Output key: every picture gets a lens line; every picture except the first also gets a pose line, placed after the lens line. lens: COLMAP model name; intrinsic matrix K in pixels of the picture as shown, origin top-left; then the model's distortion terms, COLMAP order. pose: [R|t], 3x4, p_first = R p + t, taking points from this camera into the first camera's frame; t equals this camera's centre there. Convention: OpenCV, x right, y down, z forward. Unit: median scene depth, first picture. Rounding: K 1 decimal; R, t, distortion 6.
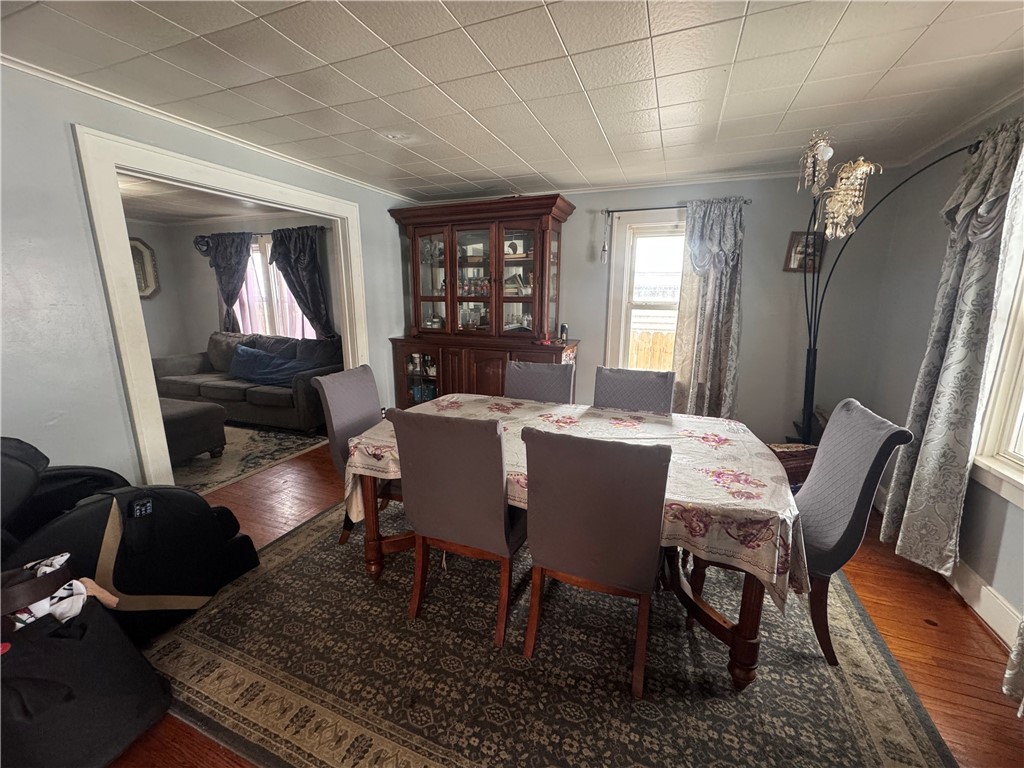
lens RADIAL K [[408.3, 0, 512.0], [0, 408.3, 385.3], [0, 0, 1]] dist [-0.002680, 0.000197]
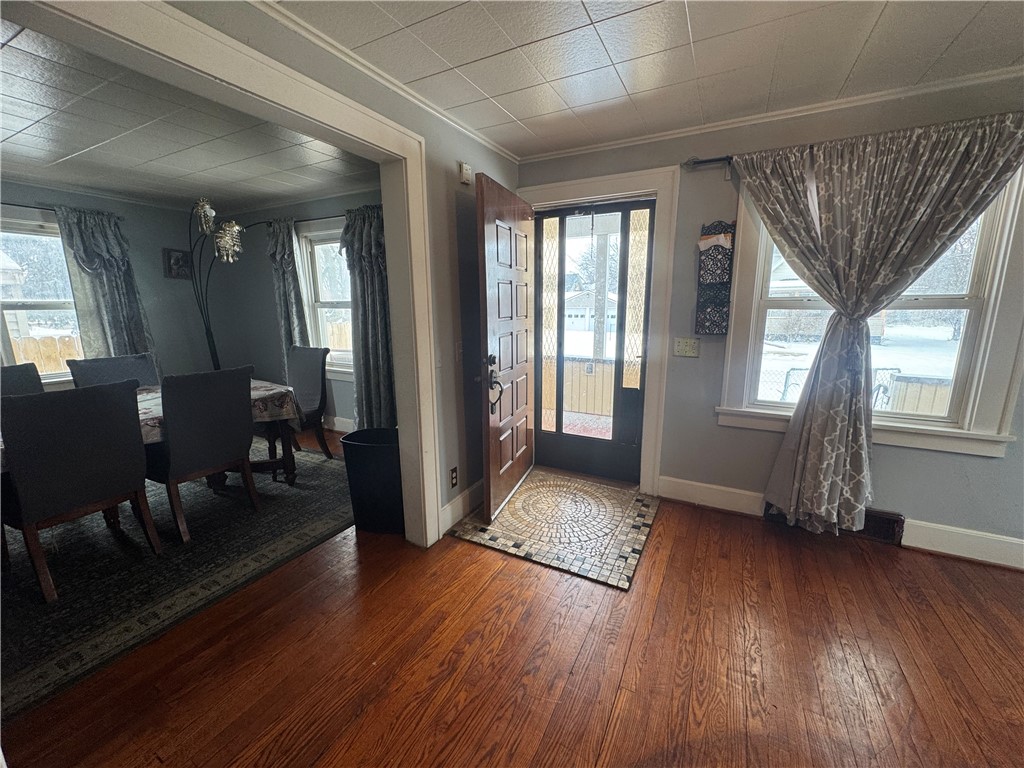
lens RADIAL K [[408.3, 0, 512.4], [0, 408.3, 386.6], [0, 0, 1]] dist [-0.002680, 0.000197]
pose [[0.106534, -0.209058, 0.972083, -0.492370], [0.214548, 0.959449, 0.182827, 0.052444], [-0.970886, 0.189081, 0.147067, -0.190149]]
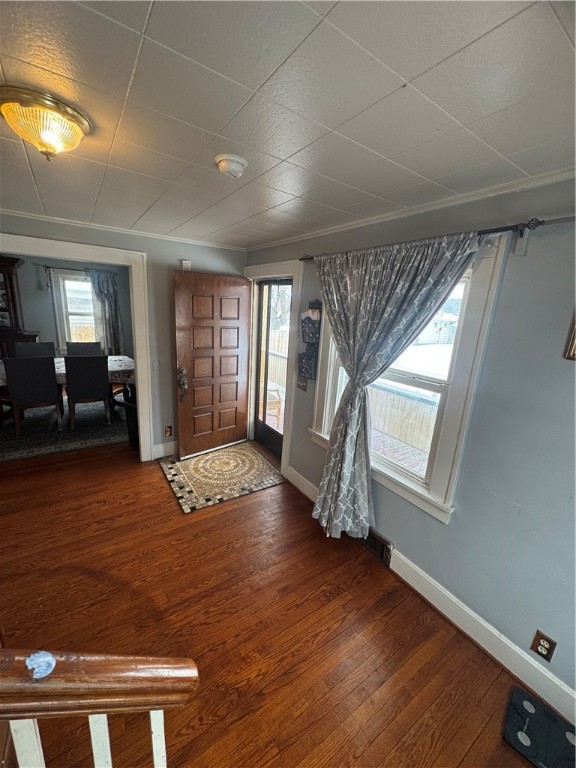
lens RADIAL K [[306.2, 0, 288.5], [0, 306.2, 384.0], [0, 0, 1]] dist [-0.002680, 0.000197]
pose [[0.559640, -0.174160, 0.810229, -0.400771], [0.113092, 0.984572, 0.133520, 0.076630], [-0.820983, 0.016907, 0.570702, -0.796500]]
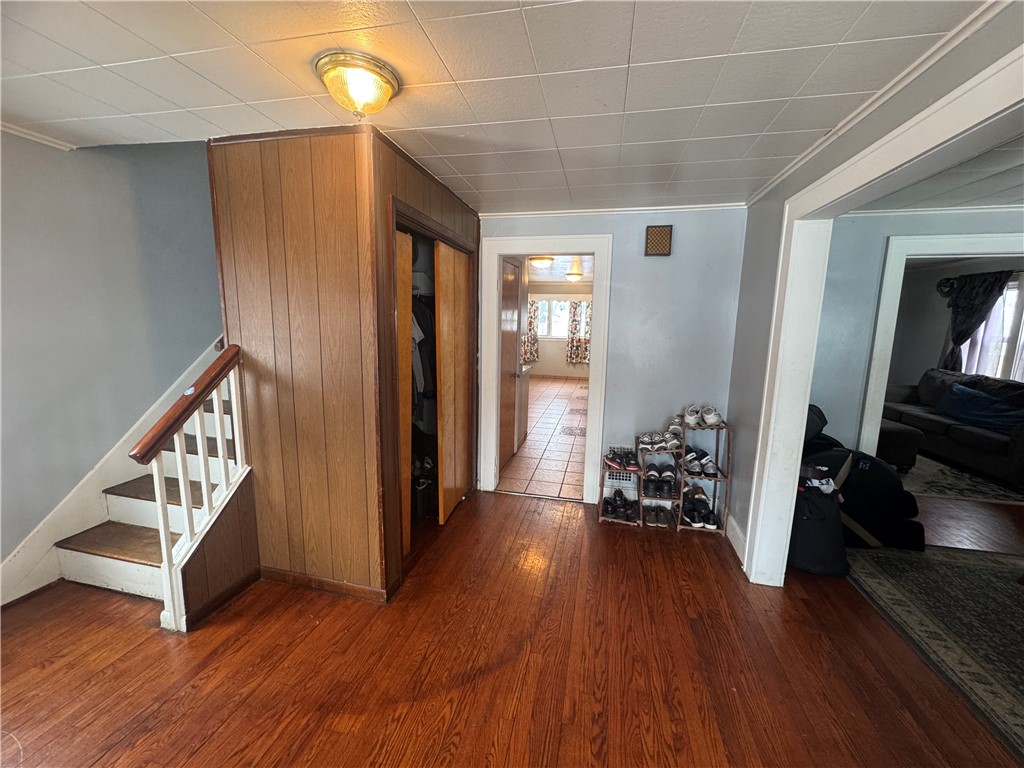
lens RADIAL K [[408.3, 0, 511.3], [0, 408.3, 384.3], [0, 0, 1]] dist [-0.002680, 0.000197]
pose [[0.155119, 0.149034, -0.976589, 0.193047], [-0.224420, 0.968025, 0.112081, 0.049572], [0.962067, 0.201781, 0.183605, -0.325188]]
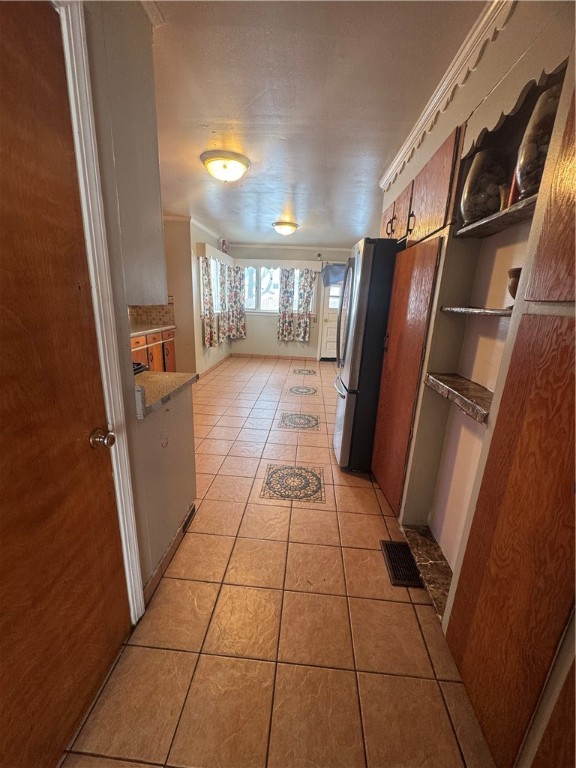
lens RADIAL K [[306.2, 0, 286.4], [0, 306.2, 387.7], [0, 0, 1]] dist [-0.002680, 0.000197]
pose [[0.305501, 0.265267, -0.914496, -0.661670], [-0.231943, 0.952214, 0.198724, 0.026279], [0.923510, 0.151400, 0.352430, -0.056462]]
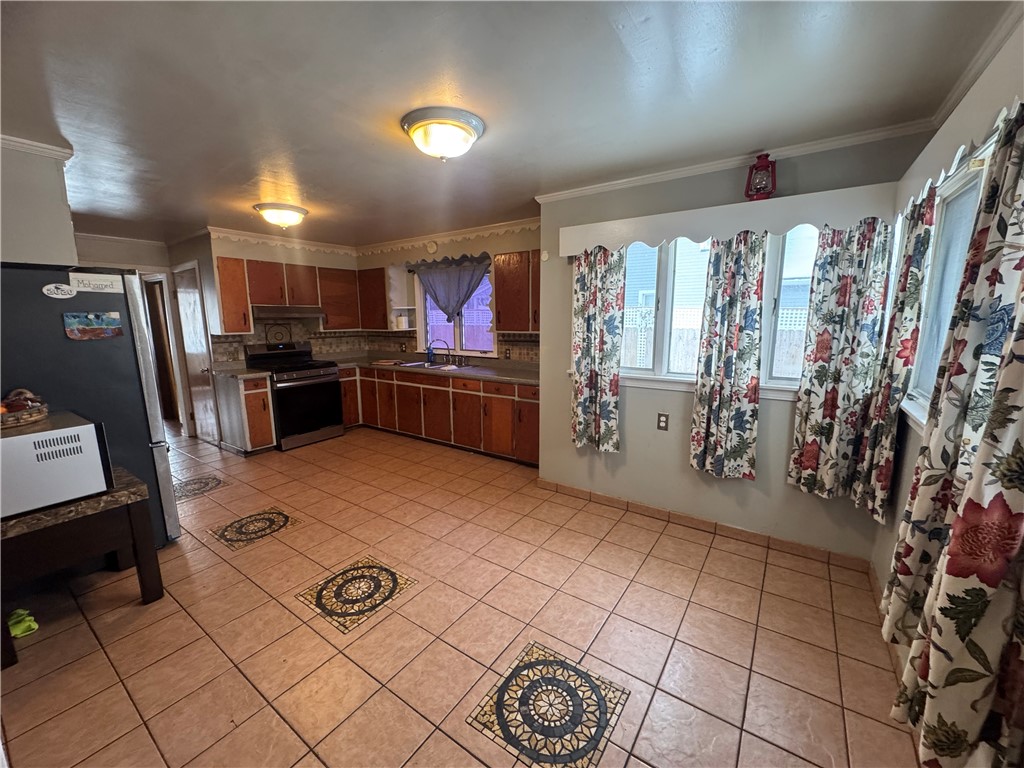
lens RADIAL K [[408.3, 0, 511.7], [0, 408.3, 392.6], [0, 0, 1]] dist [-0.002680, 0.000197]
pose [[-0.975226, -0.045529, 0.216477, -2.117505], [0.041350, 0.923824, 0.380578, -0.215541], [-0.217314, 0.380101, -0.899054, 0.829460]]
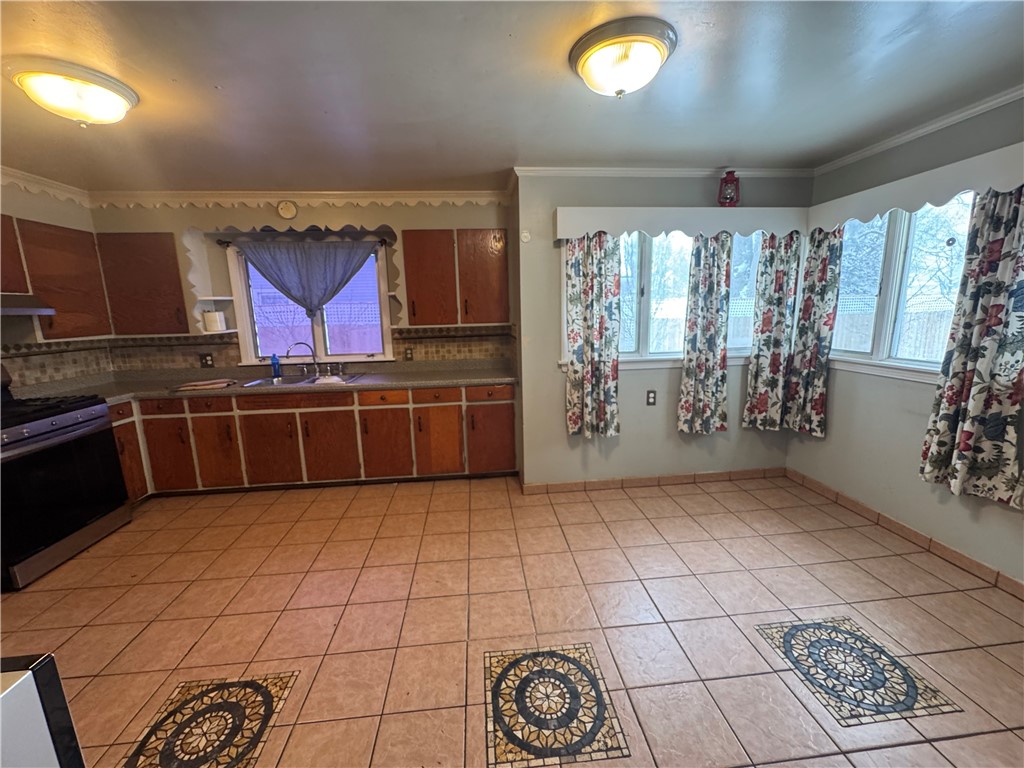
lens RADIAL K [[408.3, 0, 518.7], [0, 408.3, 391.1], [0, 0, 1]] dist [-0.002680, 0.000197]
pose [[-0.885839, 0.100515, -0.452975, -1.606202], [-0.081711, 0.927202, 0.365540, -0.162404], [0.456741, 0.360823, -0.813139, 0.659177]]
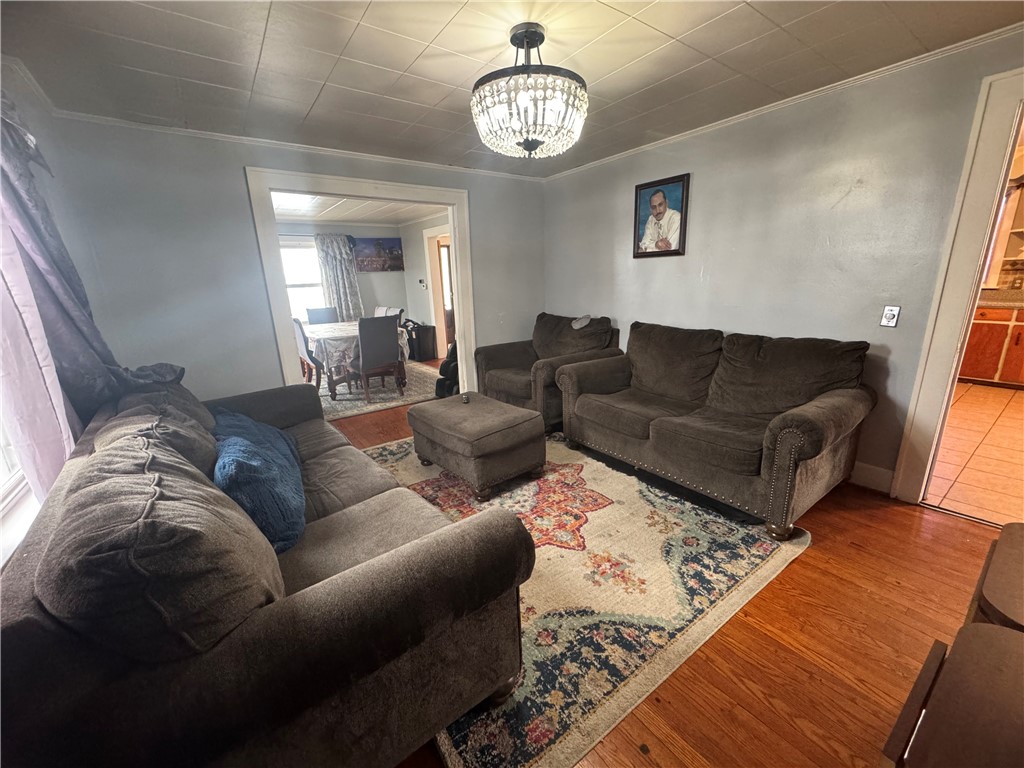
lens RADIAL K [[408.3, 0, 508.6], [0, 408.3, 386.9], [0, 0, 1]] dist [-0.002680, 0.000197]
pose [[-0.838925, -0.119111, 0.531053, -1.263902], [0.144291, 0.892163, 0.428047, -0.299299], [-0.524771, 0.435726, -0.731272, 1.424096]]
